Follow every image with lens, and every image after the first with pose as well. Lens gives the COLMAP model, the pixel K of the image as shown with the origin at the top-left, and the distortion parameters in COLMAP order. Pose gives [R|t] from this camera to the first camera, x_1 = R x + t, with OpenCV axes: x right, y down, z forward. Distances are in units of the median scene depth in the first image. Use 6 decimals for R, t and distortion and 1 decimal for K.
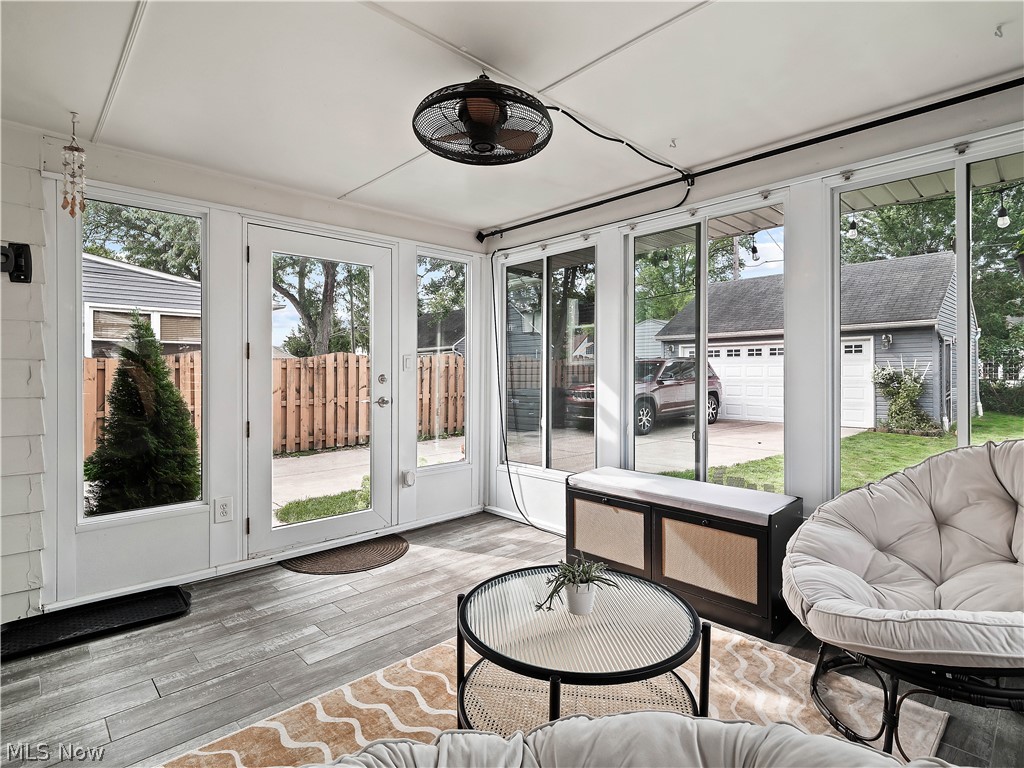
lens RADIAL K [[526.3, 0, 508.2], [0, 526.3, 365.2], [0, 0, 1]] dist [0.000041, -0.000264]
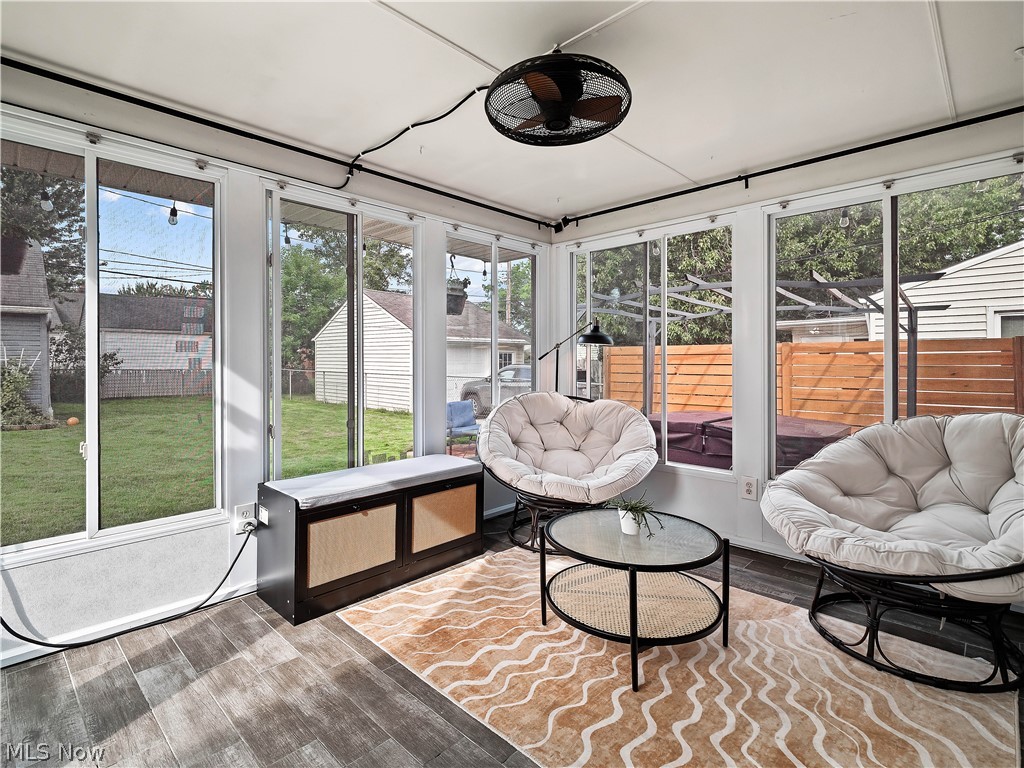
lens RADIAL K [[507.2, 0, 510.7], [0, 507.2, 358.5], [0, 0, 1]] dist [-0.001024, -0.000498]
pose [[-0.052224, 0.006559, 0.998614, -0.707000], [-0.011547, 0.999908, -0.007172, 0.013422], [-0.998569, -0.011906, -0.052144, 0.831883]]
